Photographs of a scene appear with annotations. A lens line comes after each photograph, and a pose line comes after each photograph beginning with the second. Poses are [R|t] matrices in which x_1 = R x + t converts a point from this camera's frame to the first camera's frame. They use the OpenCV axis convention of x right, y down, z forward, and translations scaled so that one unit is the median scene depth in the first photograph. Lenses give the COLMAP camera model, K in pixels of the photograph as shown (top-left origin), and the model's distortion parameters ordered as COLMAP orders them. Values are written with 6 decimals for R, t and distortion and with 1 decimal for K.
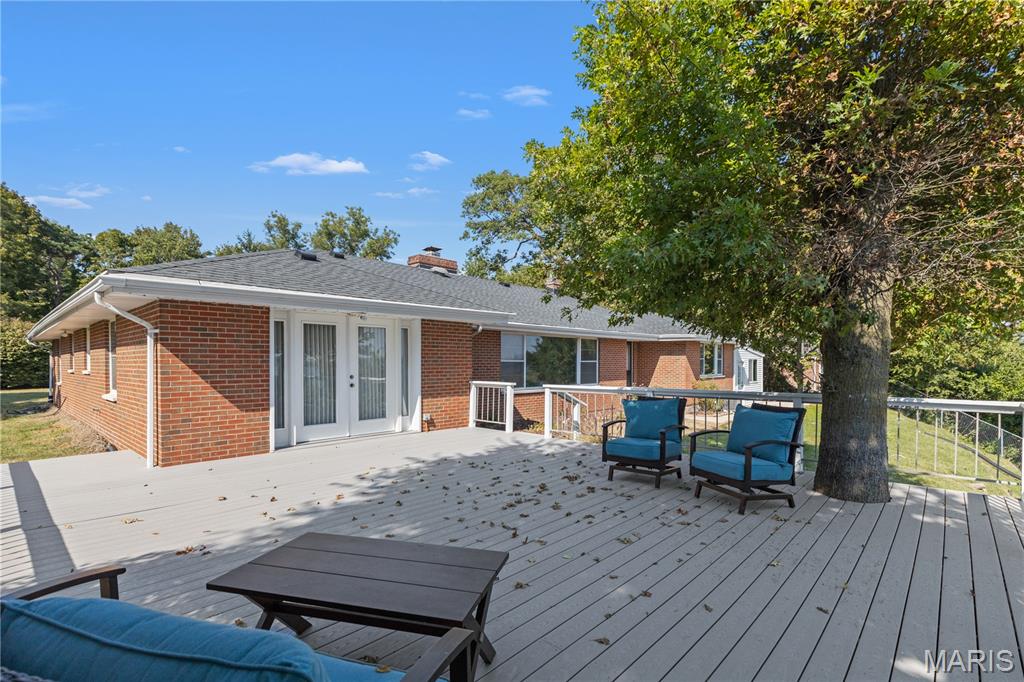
lens RADIAL K [[478.8, 0, 520.8], [0, 478.8, 373.2], [0, 0, 1]] dist [0.000619, -0.000105]
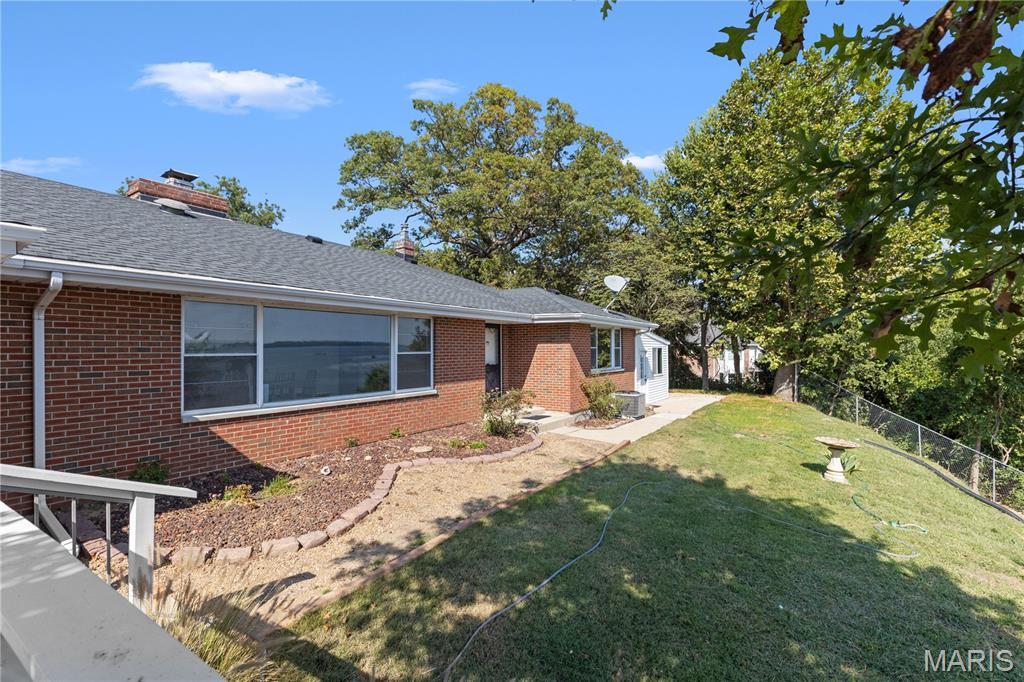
lens RADIAL K [[478.8, 0, 511.5], [0, 478.8, 343.7], [0, 0, 1]] dist [0.000619, -0.000105]
pose [[0.987832, -0.001859, 0.155514, 0.059083], [0.007597, 0.999312, -0.036315, -0.004334], [-0.155339, 0.037054, 0.987166, 0.122336]]
